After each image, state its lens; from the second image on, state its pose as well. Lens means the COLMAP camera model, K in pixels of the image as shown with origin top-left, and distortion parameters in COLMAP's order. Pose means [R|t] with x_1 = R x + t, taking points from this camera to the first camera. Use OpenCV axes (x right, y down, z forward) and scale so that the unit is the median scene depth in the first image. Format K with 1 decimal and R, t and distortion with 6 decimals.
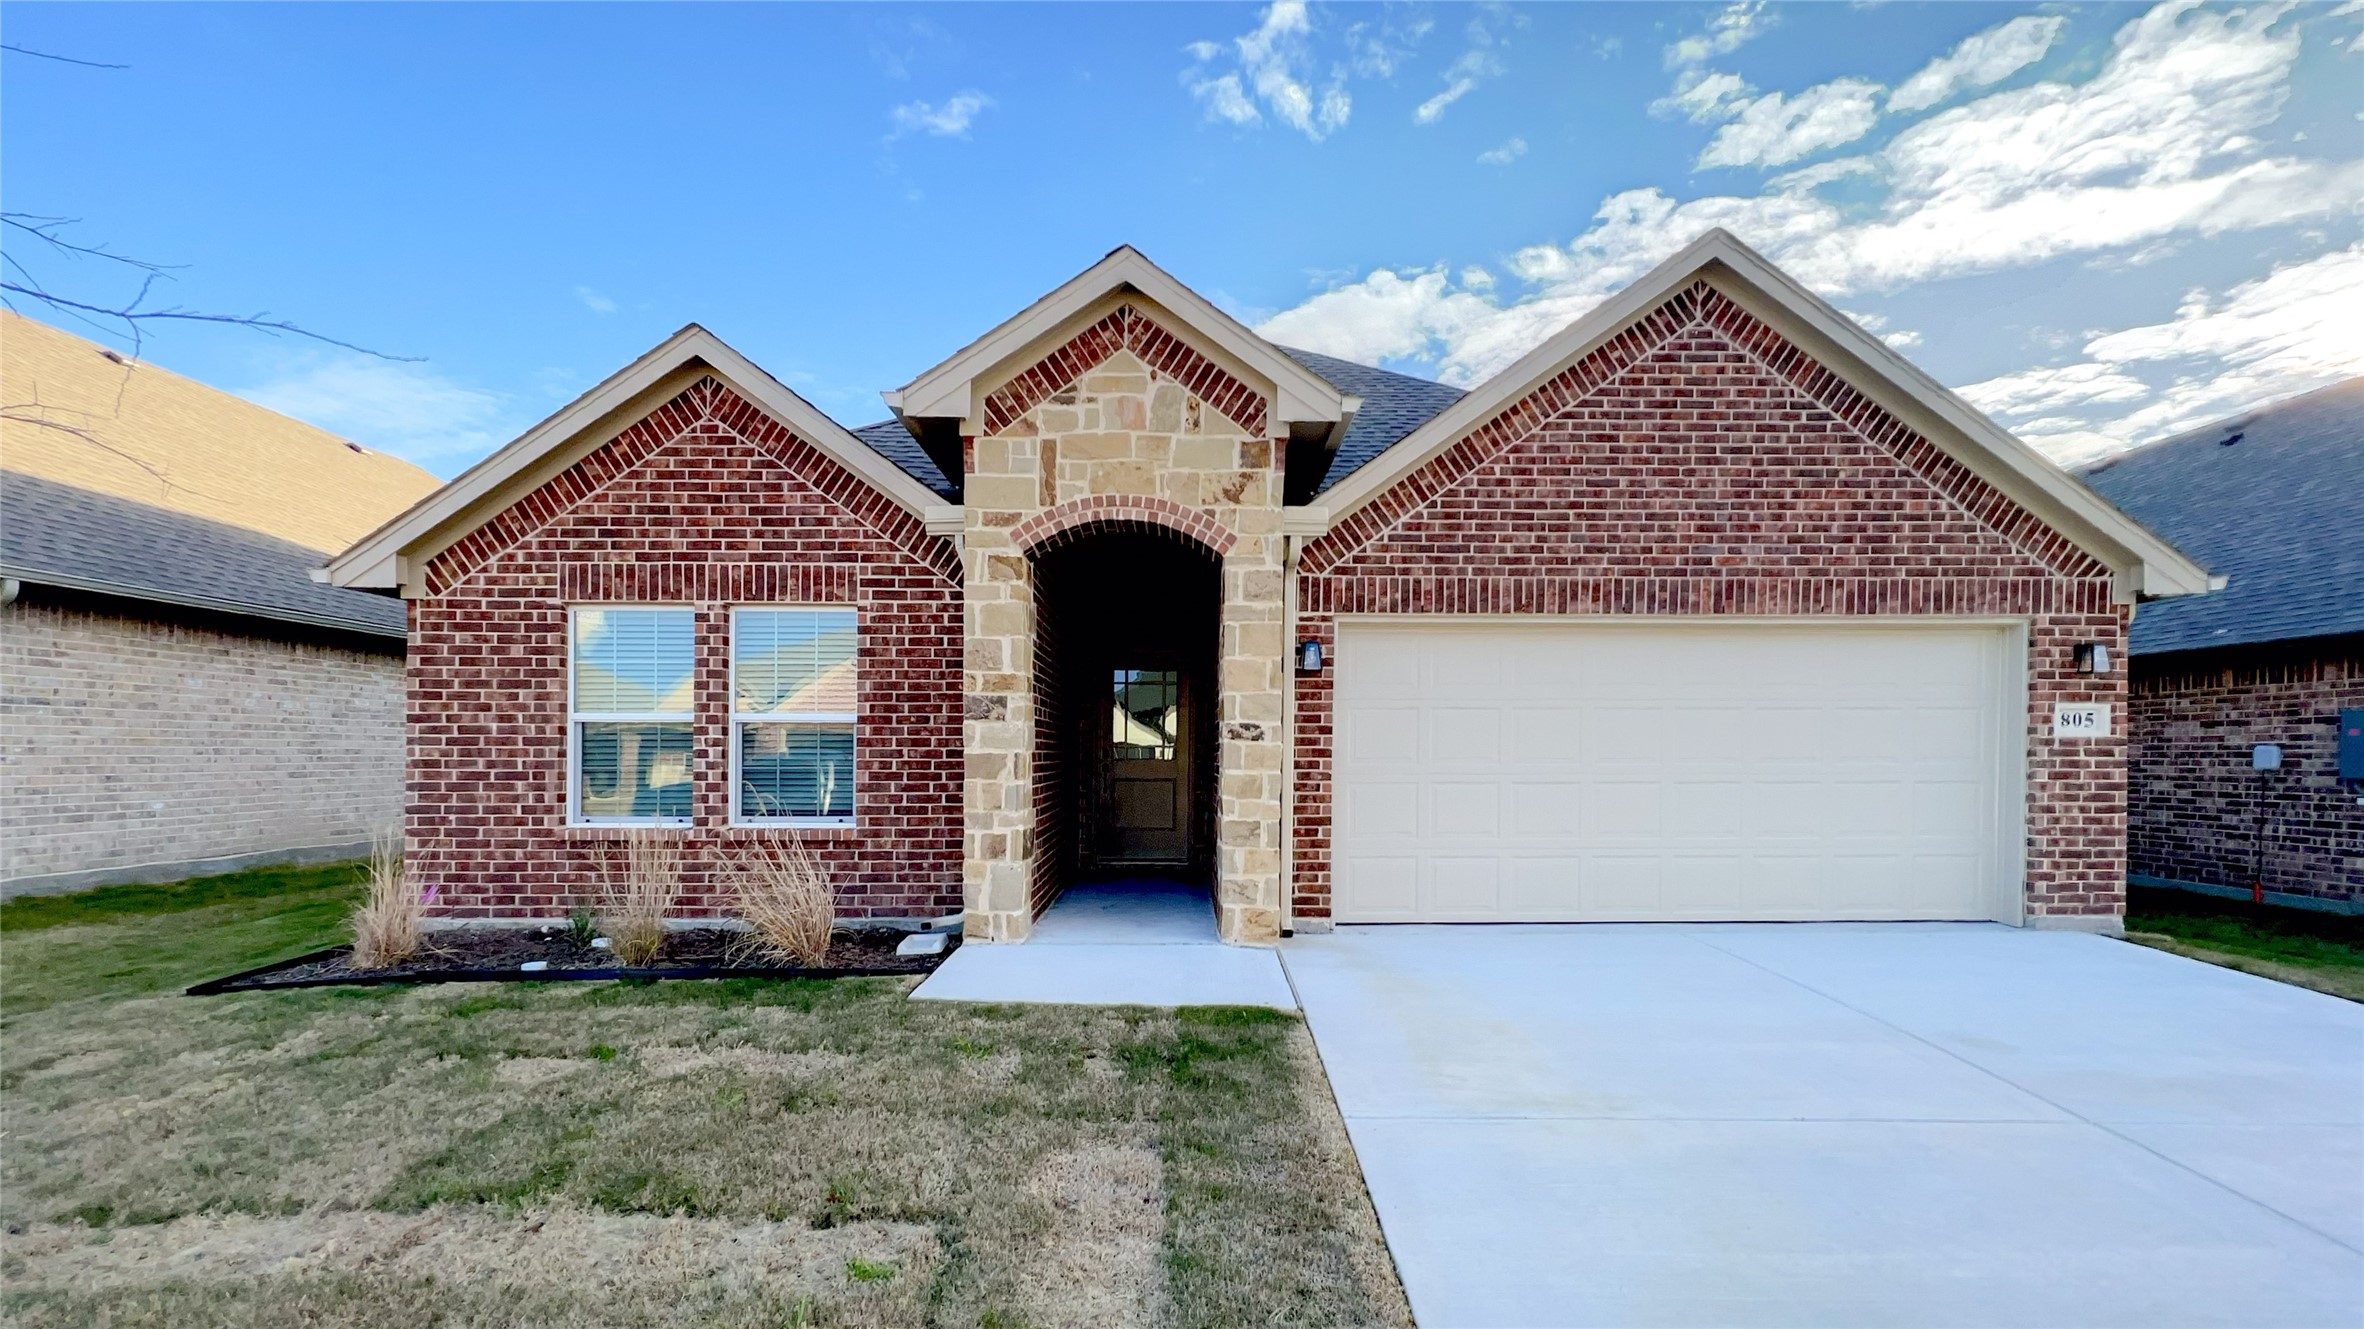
lens RADIAL K [[975.0, 0, 1183.2], [0, 975.0, 759.6], [0, 0, 1]] dist [-0.000761, 0.000096]
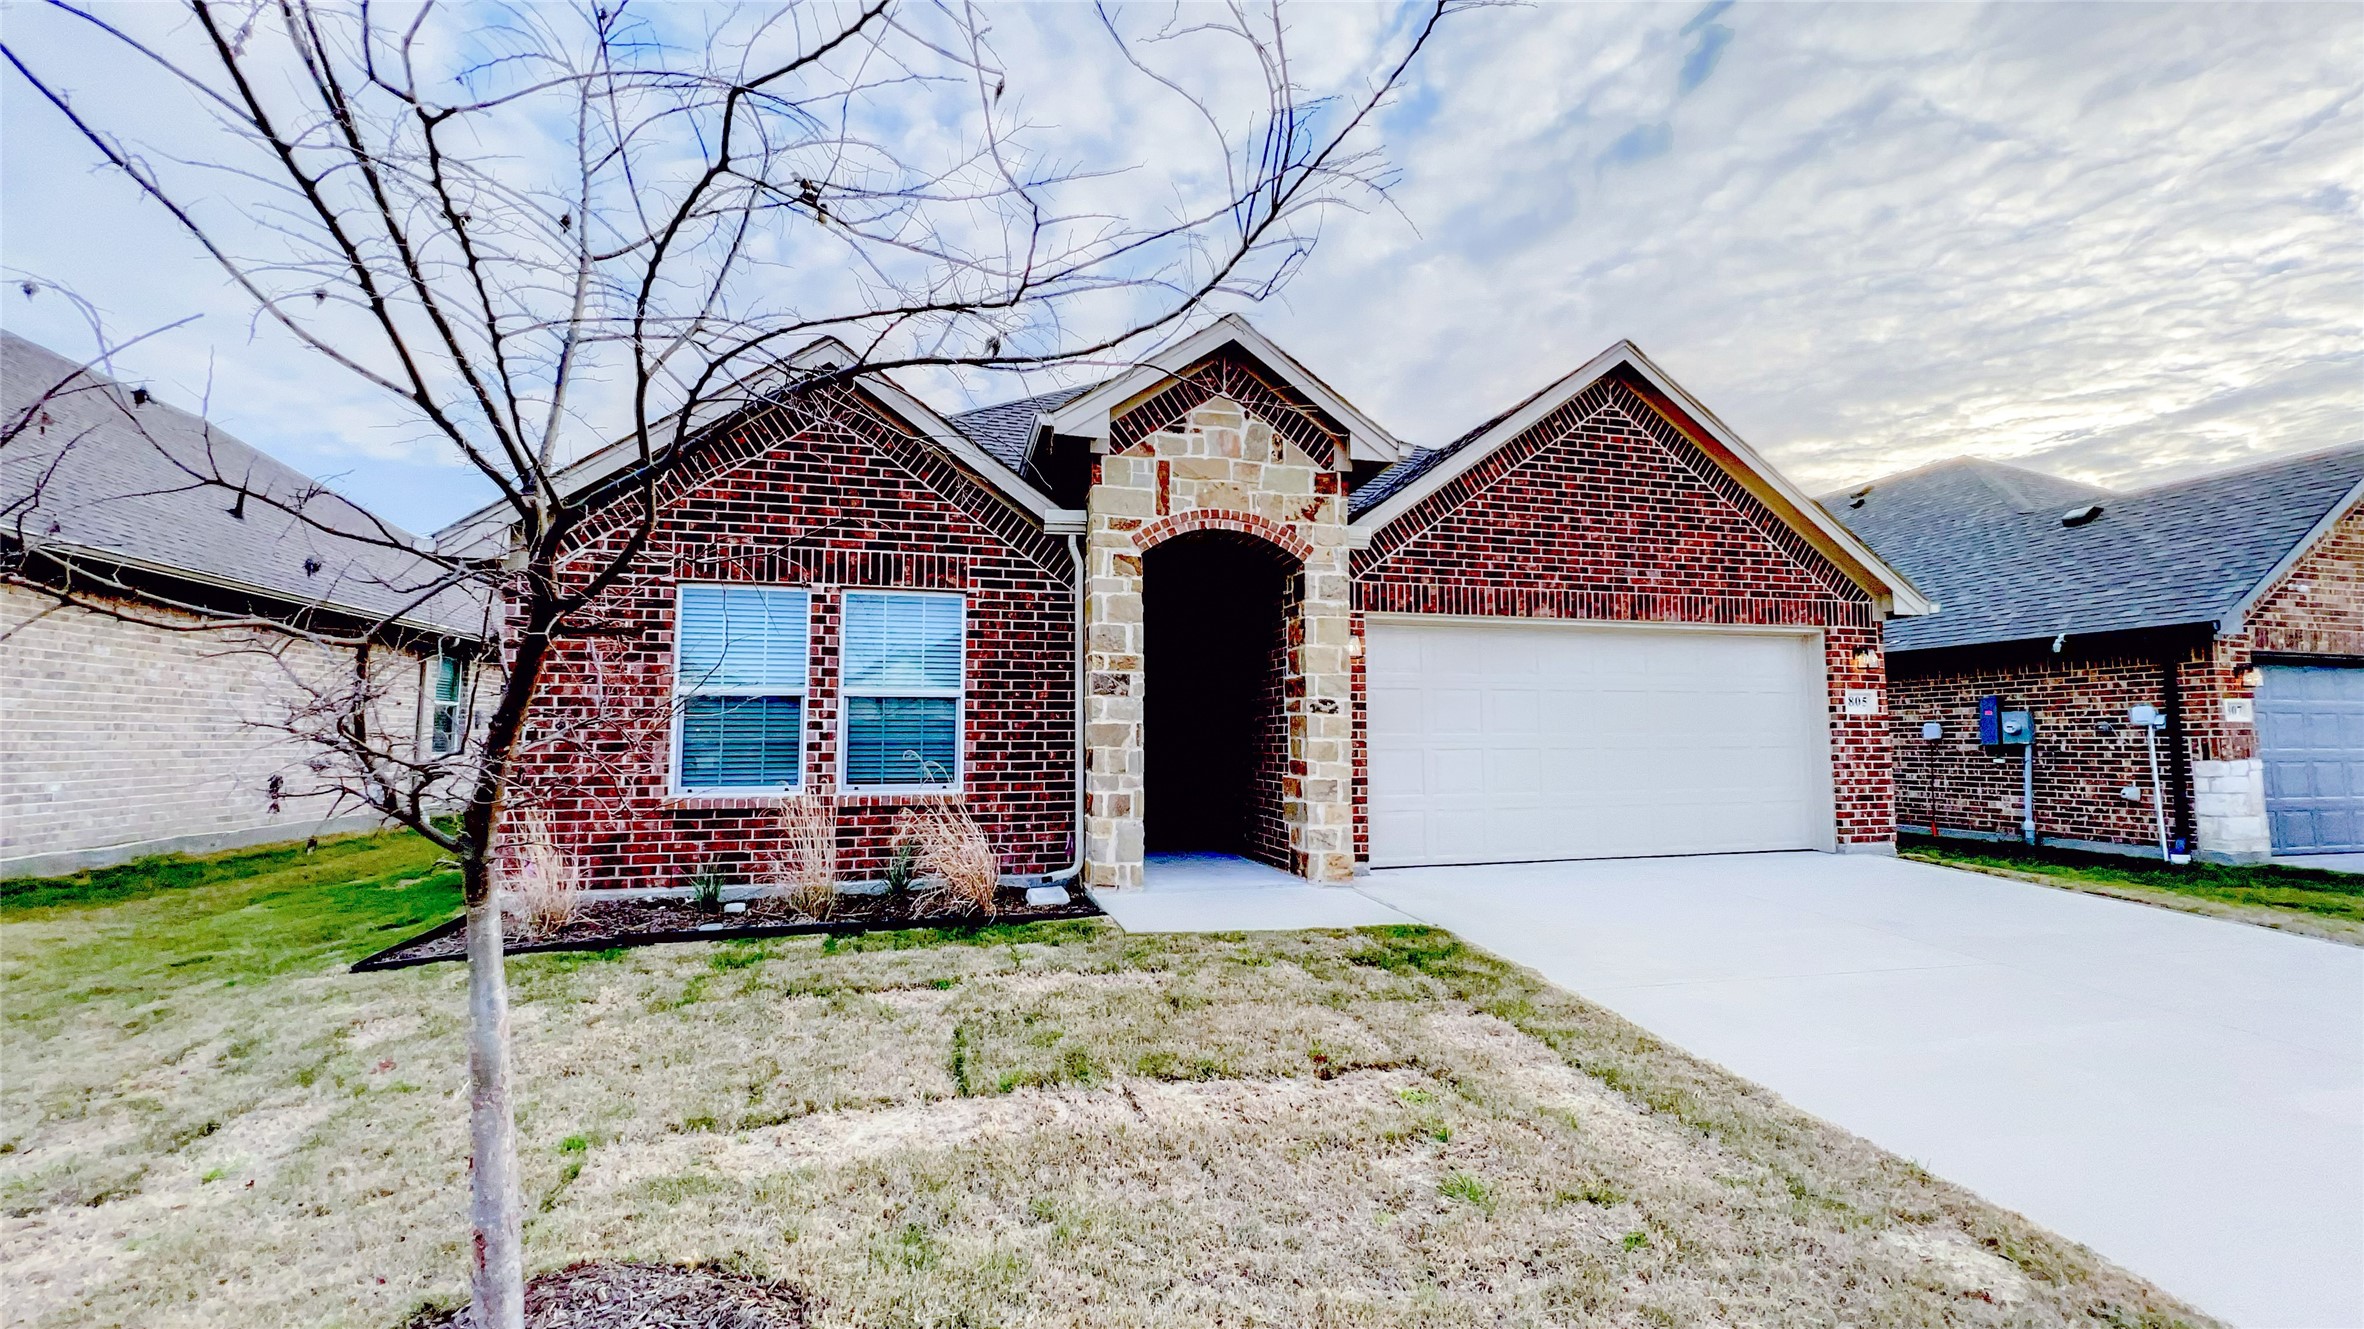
lens RADIAL K [[923.0, 0, 1182.0], [0, 923.0, 664.5], [0, 0, 1]] dist [0.000438, 0.000020]
pose [[0.973967, 0.015370, 0.226167, -0.332268], [0.004051, 0.996359, -0.085160, 0.015139], [-0.226652, 0.083859, 0.970359, -0.073161]]
